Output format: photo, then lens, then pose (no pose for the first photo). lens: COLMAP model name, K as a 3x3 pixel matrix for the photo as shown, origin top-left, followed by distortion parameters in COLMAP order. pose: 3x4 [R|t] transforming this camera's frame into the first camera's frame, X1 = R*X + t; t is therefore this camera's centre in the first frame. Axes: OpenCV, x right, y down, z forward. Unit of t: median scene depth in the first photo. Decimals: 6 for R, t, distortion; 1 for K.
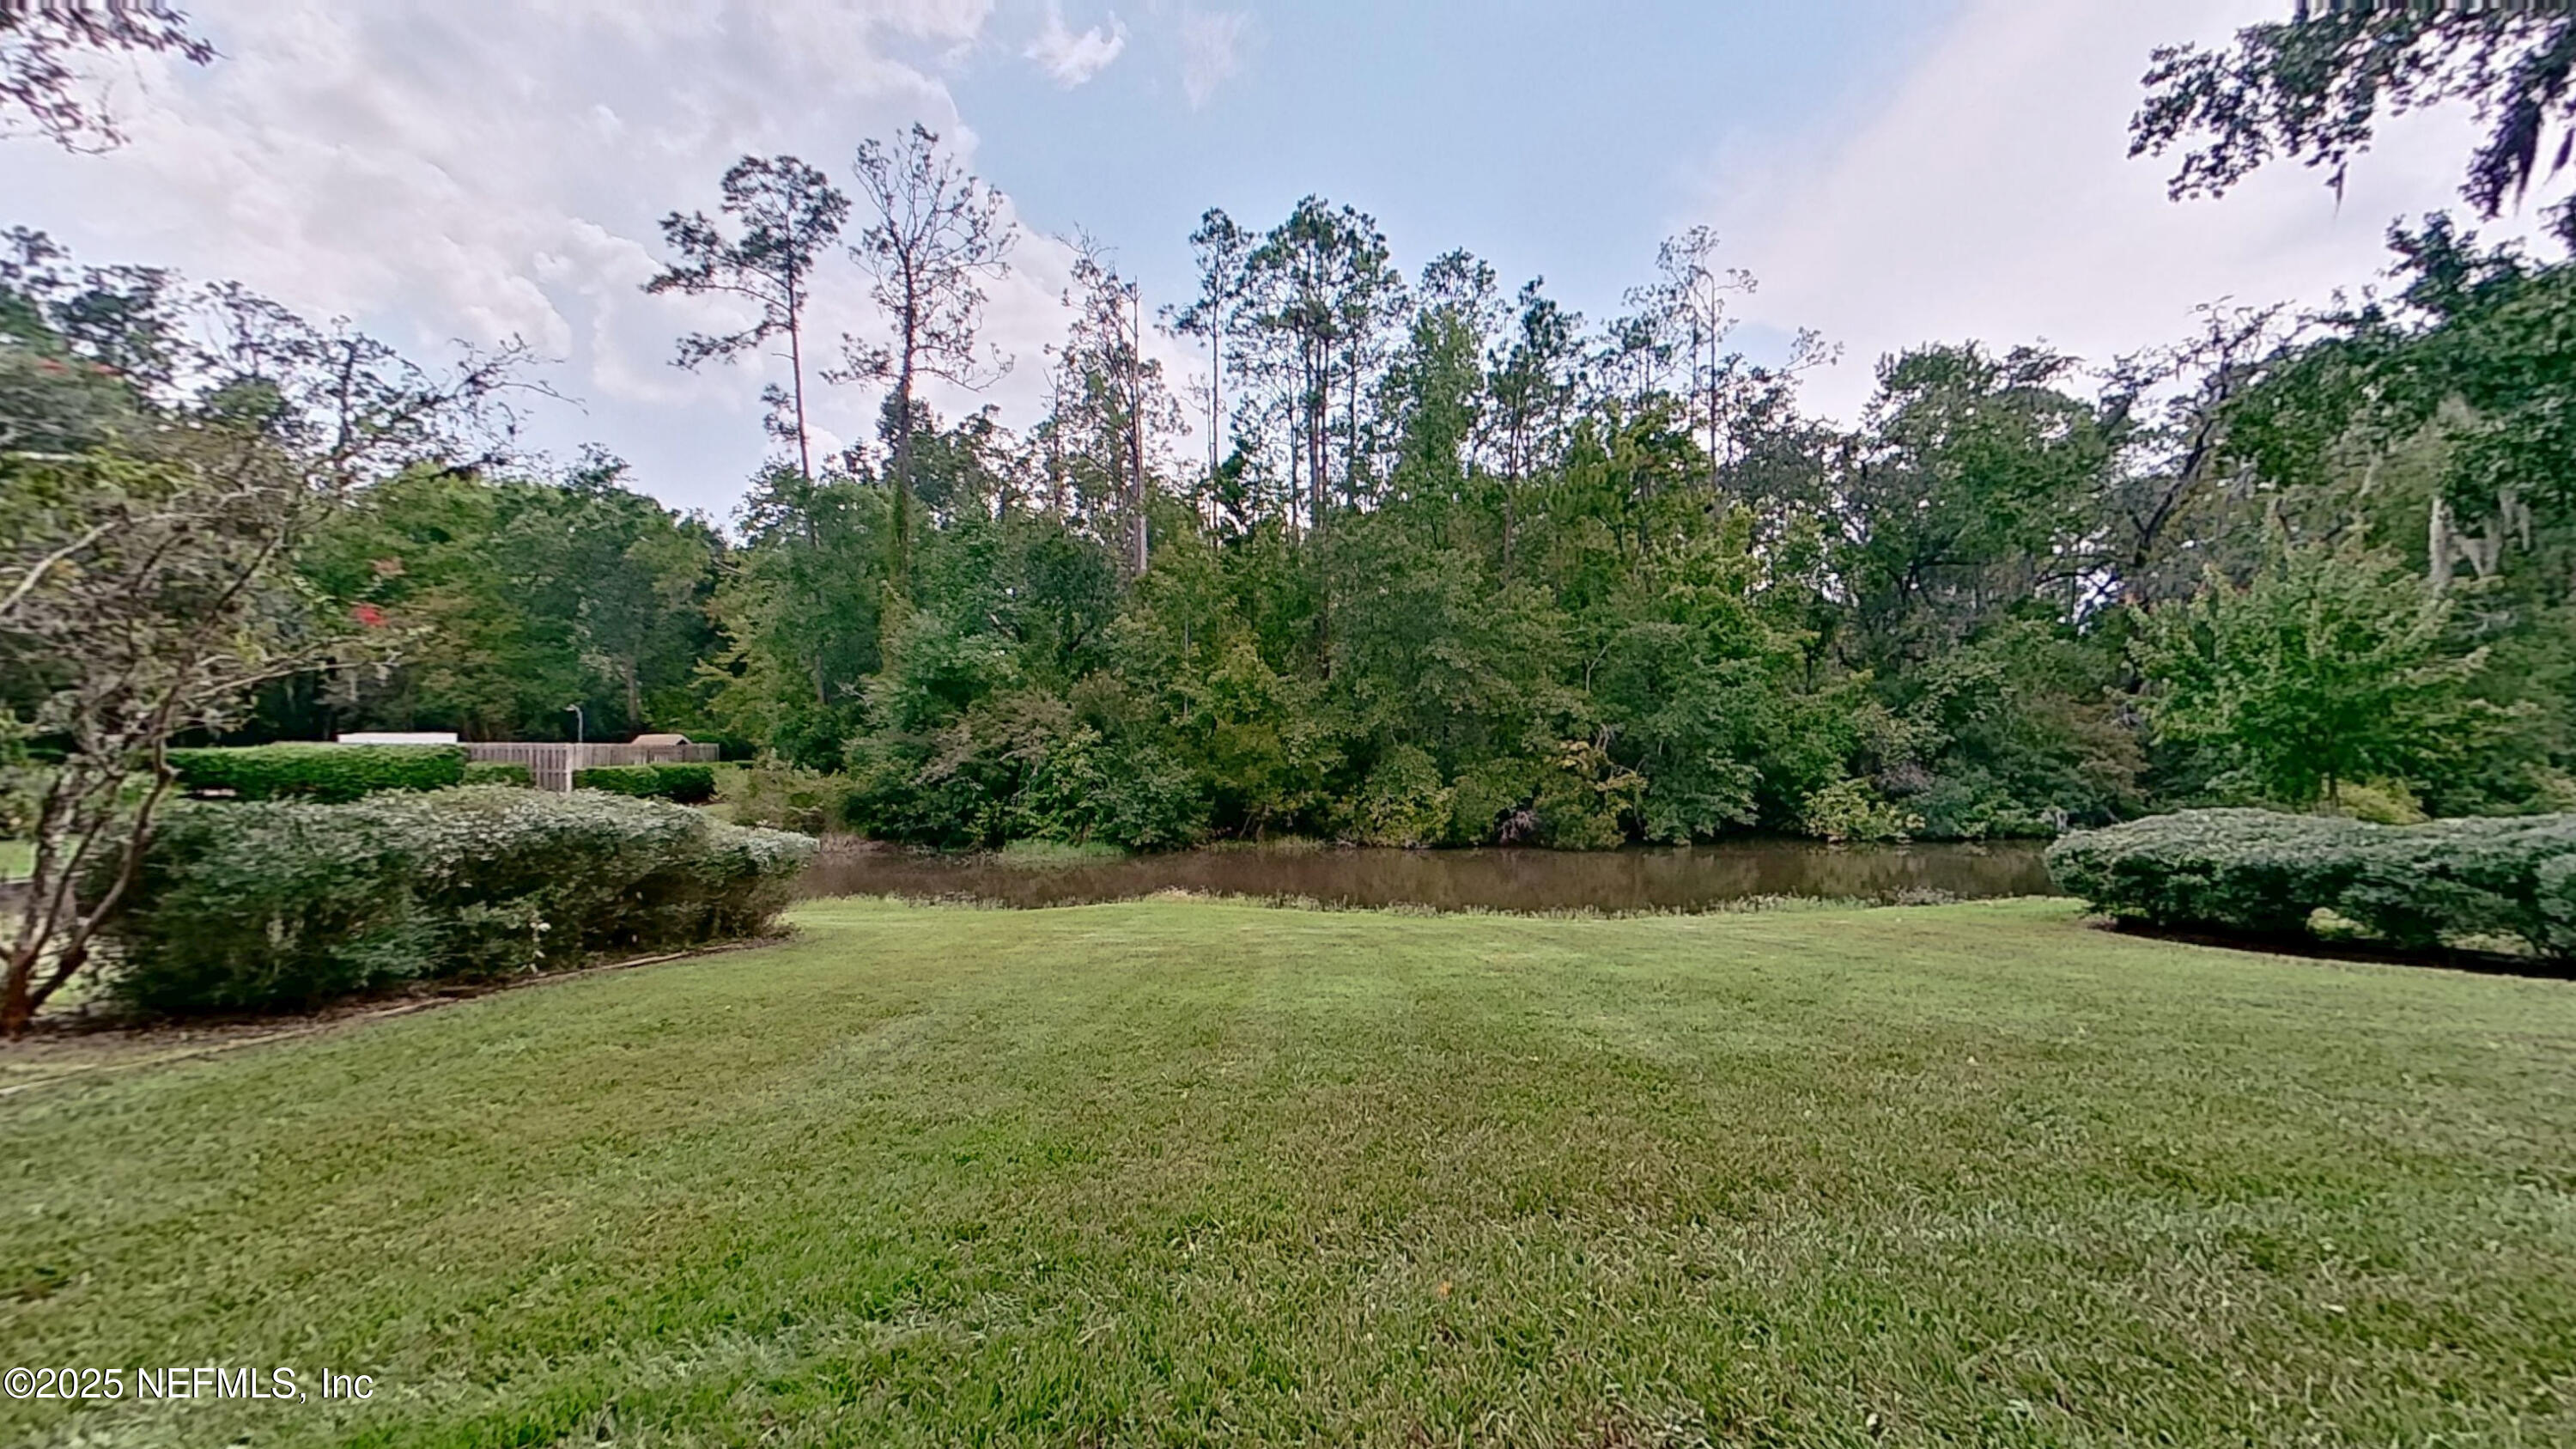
lens RADIAL K [[1011.9, 0, 1354.9], [0, 1011.9, 726.7], [0, 0, 1]] dist [0.022492, -0.000036]
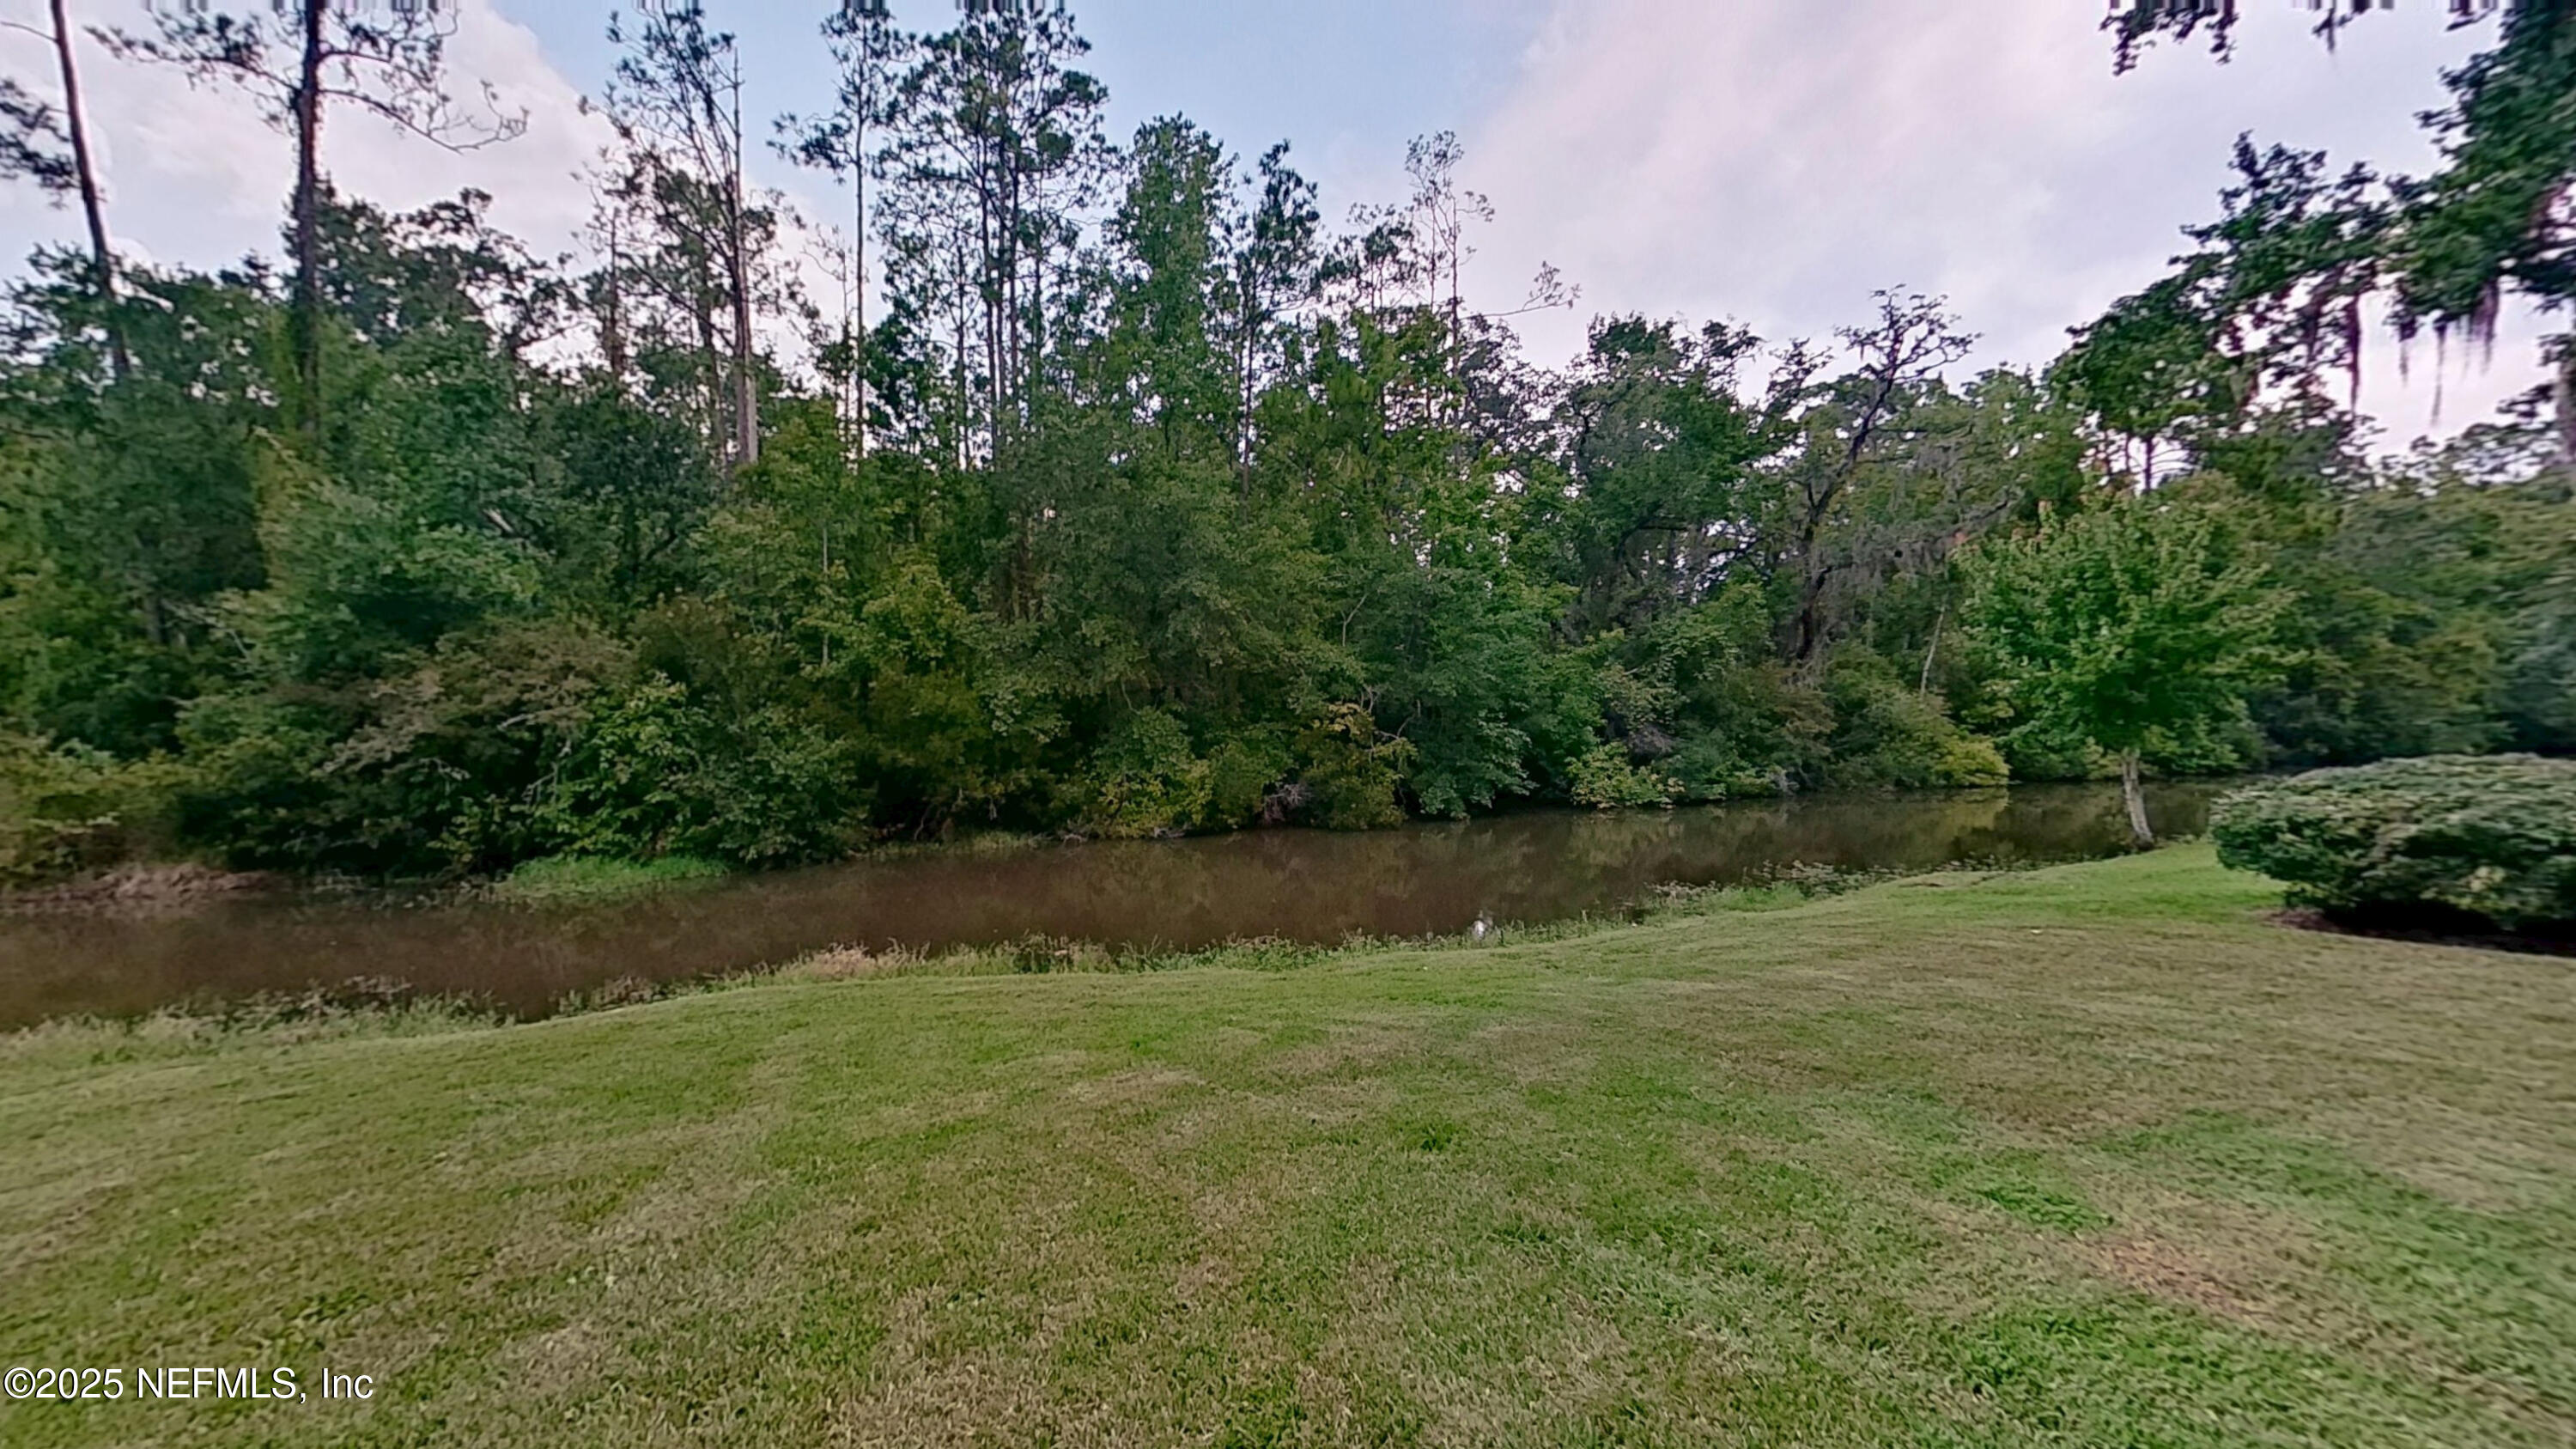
lens RADIAL K [[889.3, 0, 1266.7], [0, 889.3, 730.5], [0, 0, 1]] dist [-0.000632, -0.000033]
pose [[0.949078, -0.010016, 0.314882, -0.075599], [0.003953, 0.999794, 0.019889, 0.023512], [-0.315016, -0.017631, 0.948923, 0.330638]]
